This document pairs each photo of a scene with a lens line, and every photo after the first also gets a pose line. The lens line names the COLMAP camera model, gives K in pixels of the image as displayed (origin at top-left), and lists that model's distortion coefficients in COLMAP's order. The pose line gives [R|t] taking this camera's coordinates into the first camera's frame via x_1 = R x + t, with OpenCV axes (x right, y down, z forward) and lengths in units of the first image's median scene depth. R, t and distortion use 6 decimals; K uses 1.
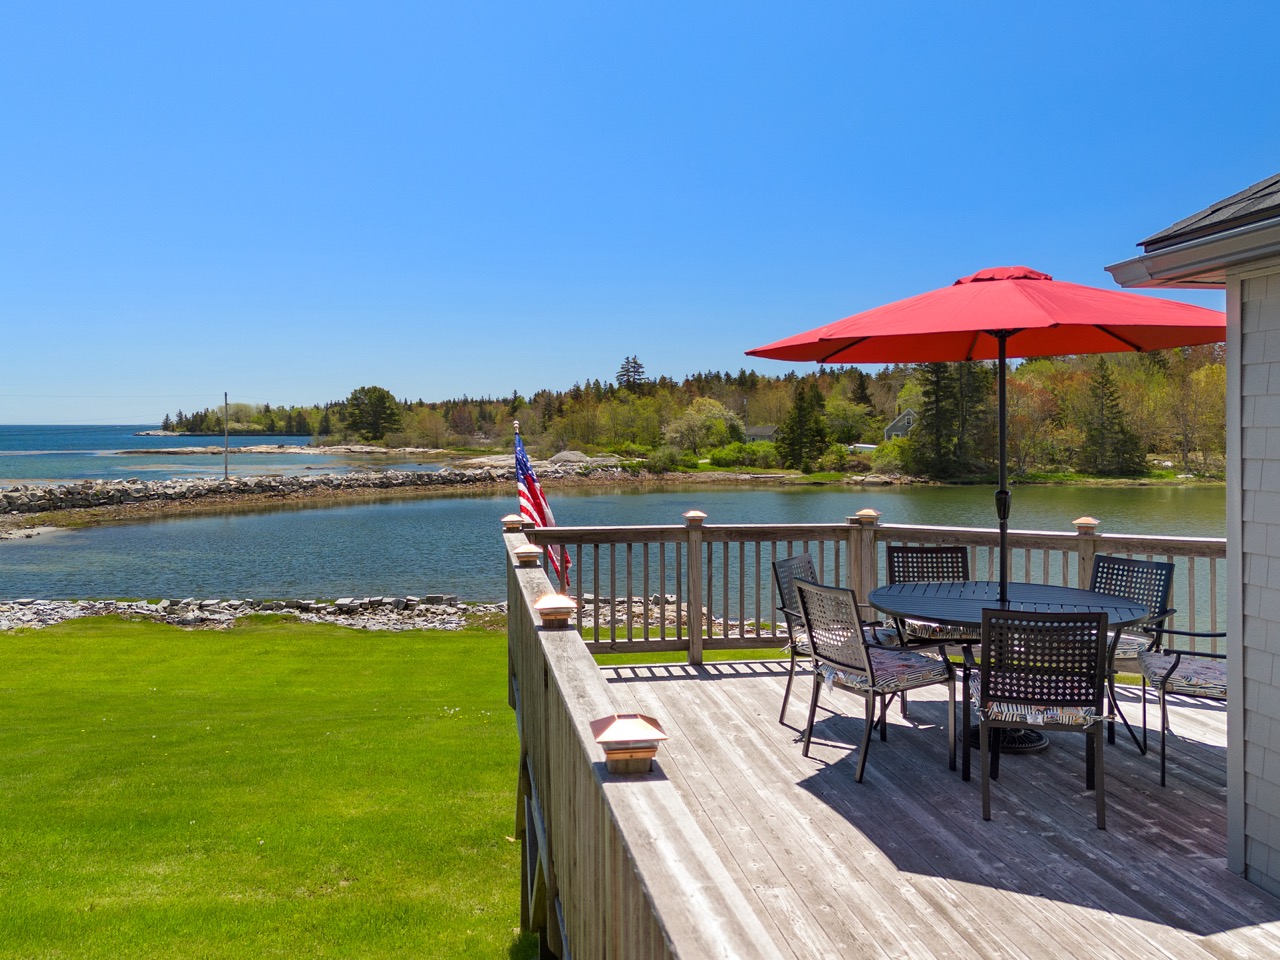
lens RADIAL K [[1082.9, 0, 588.1], [0, 1082.9, 431.7], [0, 0, 1]] dist [-0.000639, -0.002871]
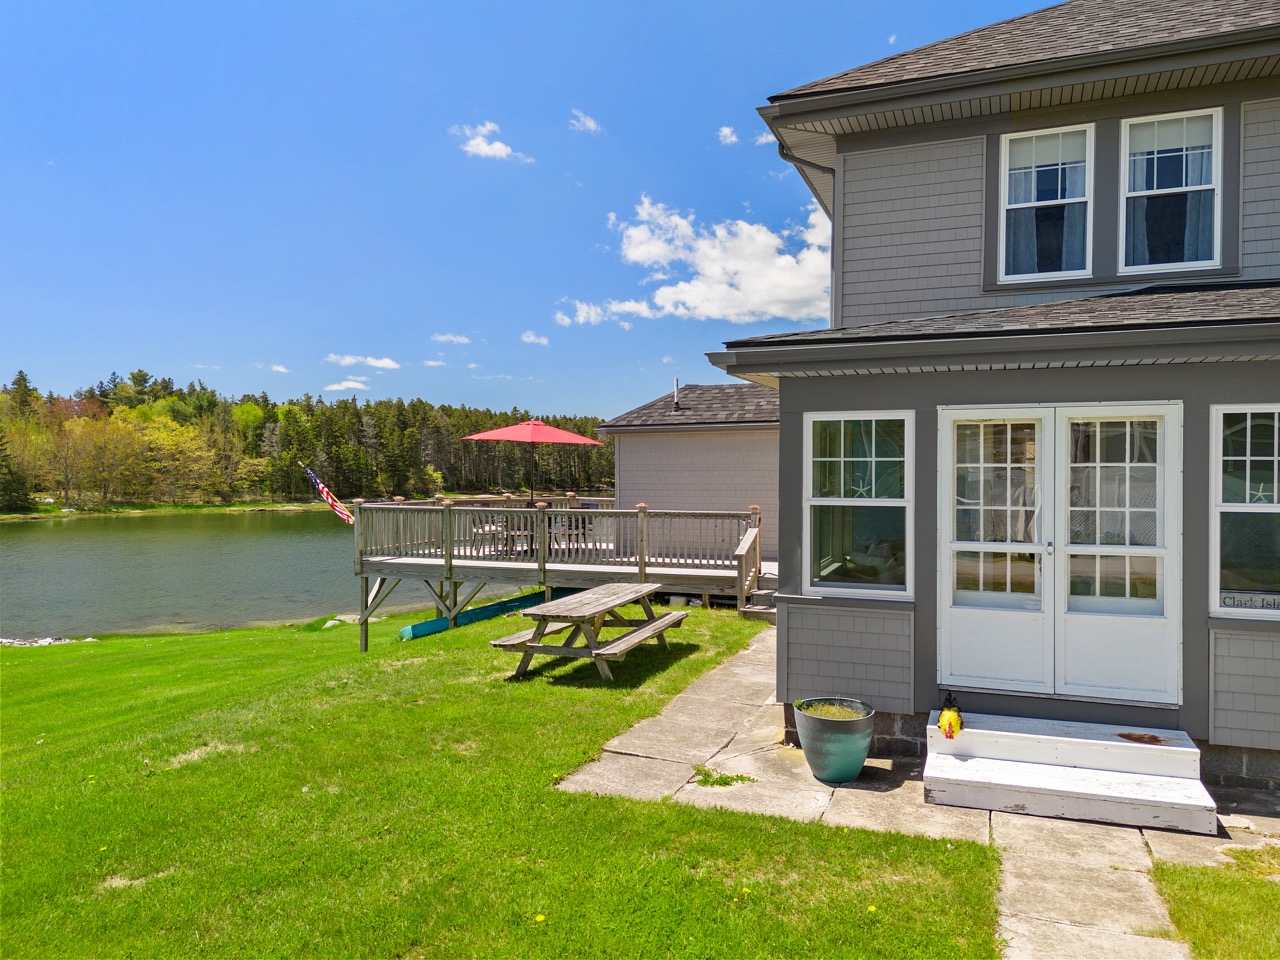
lens RADIAL K [[916.5, 0, 651.4], [0, 916.5, 488.4], [0, 0, 1]] dist [0.030318, -0.011032]
pose [[0.435275, -0.013253, 0.900200, -0.088391], [-0.000498, 0.999888, 0.014961, 0.001185], [-0.900298, -0.006961, 0.435219, -0.027639]]
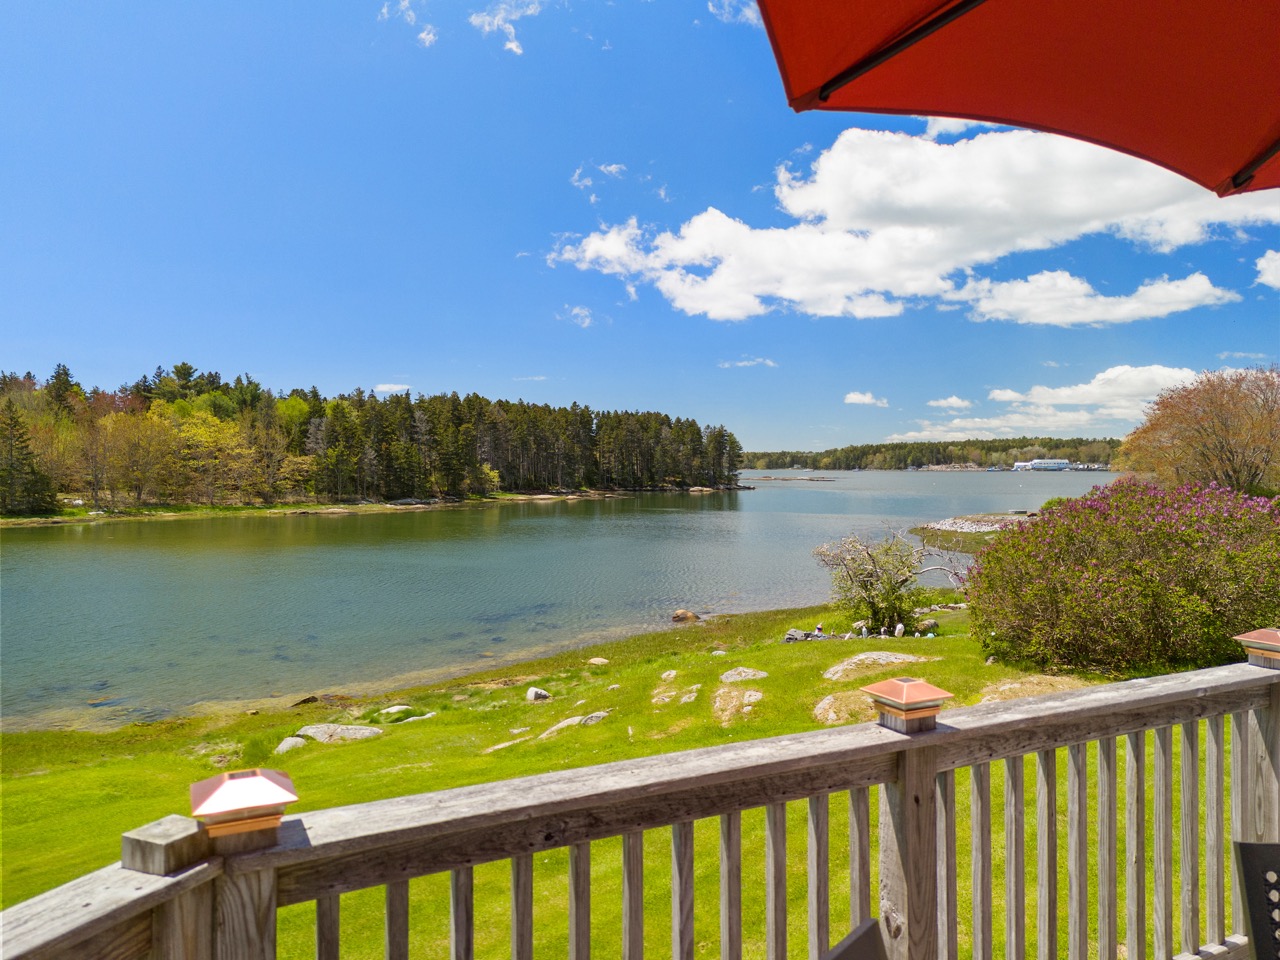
lens RADIAL K [[916.5, 0, 651.4], [0, 916.5, 488.4], [0, 0, 1]] dist [0.030318, -0.011032]
pose [[0.489563, -0.015245, 0.871835, 0.007817], [0.000079, 0.999848, 0.017439, -0.000256], [-0.871968, -0.008468, 0.489490, 0.045675]]
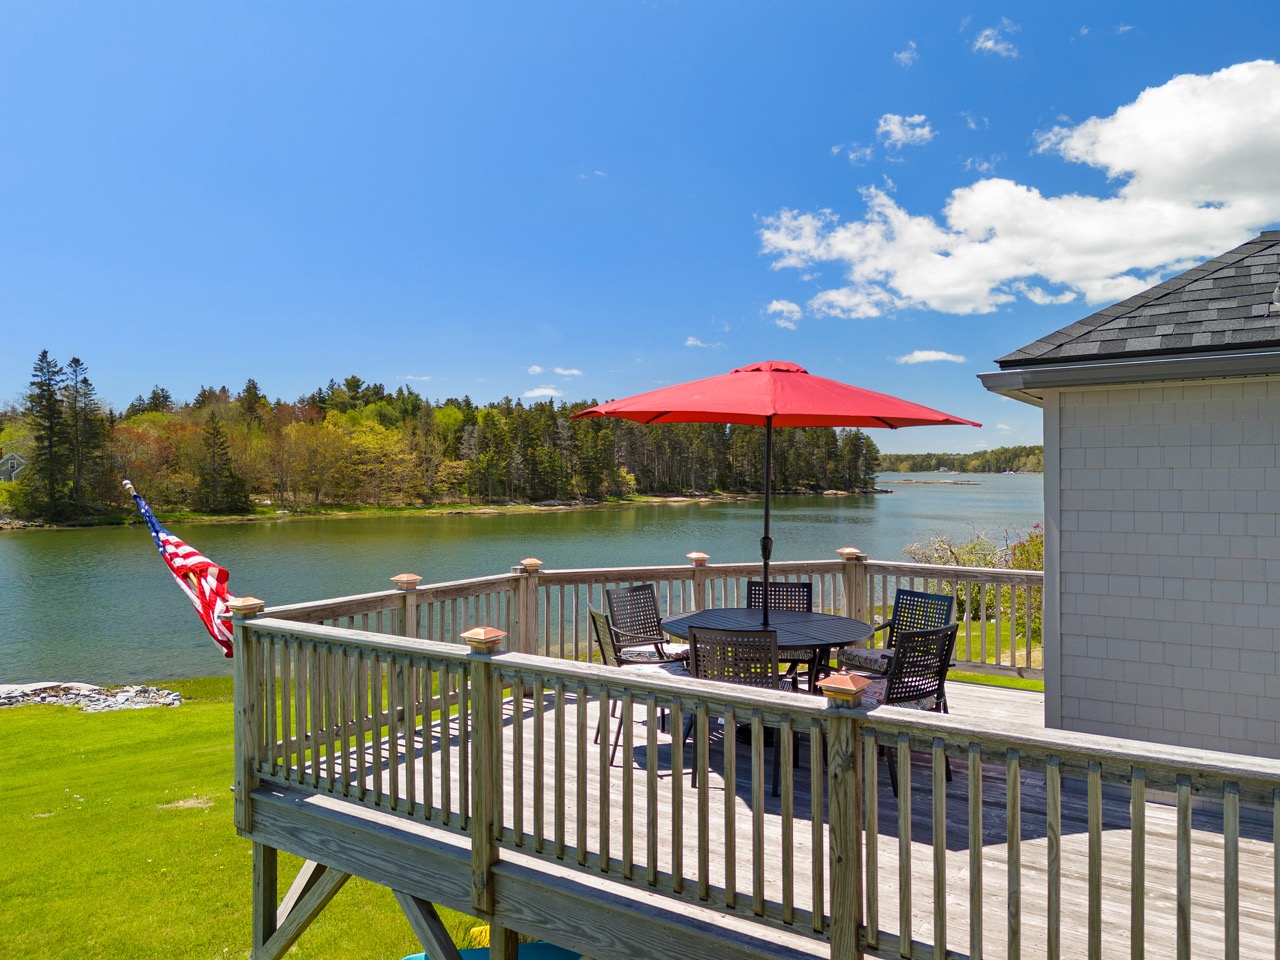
lens RADIAL K [[912.1, 0, 639.6], [0, 912.1, 483.9], [0, 0, 1]] dist [0.147501, -0.231518]
pose [[0.623529, -0.007283, 0.781766, -0.022193], [0.000051, 0.999957, 0.009274, -0.000746], [-0.781800, -0.005743, 0.623503, 0.018057]]
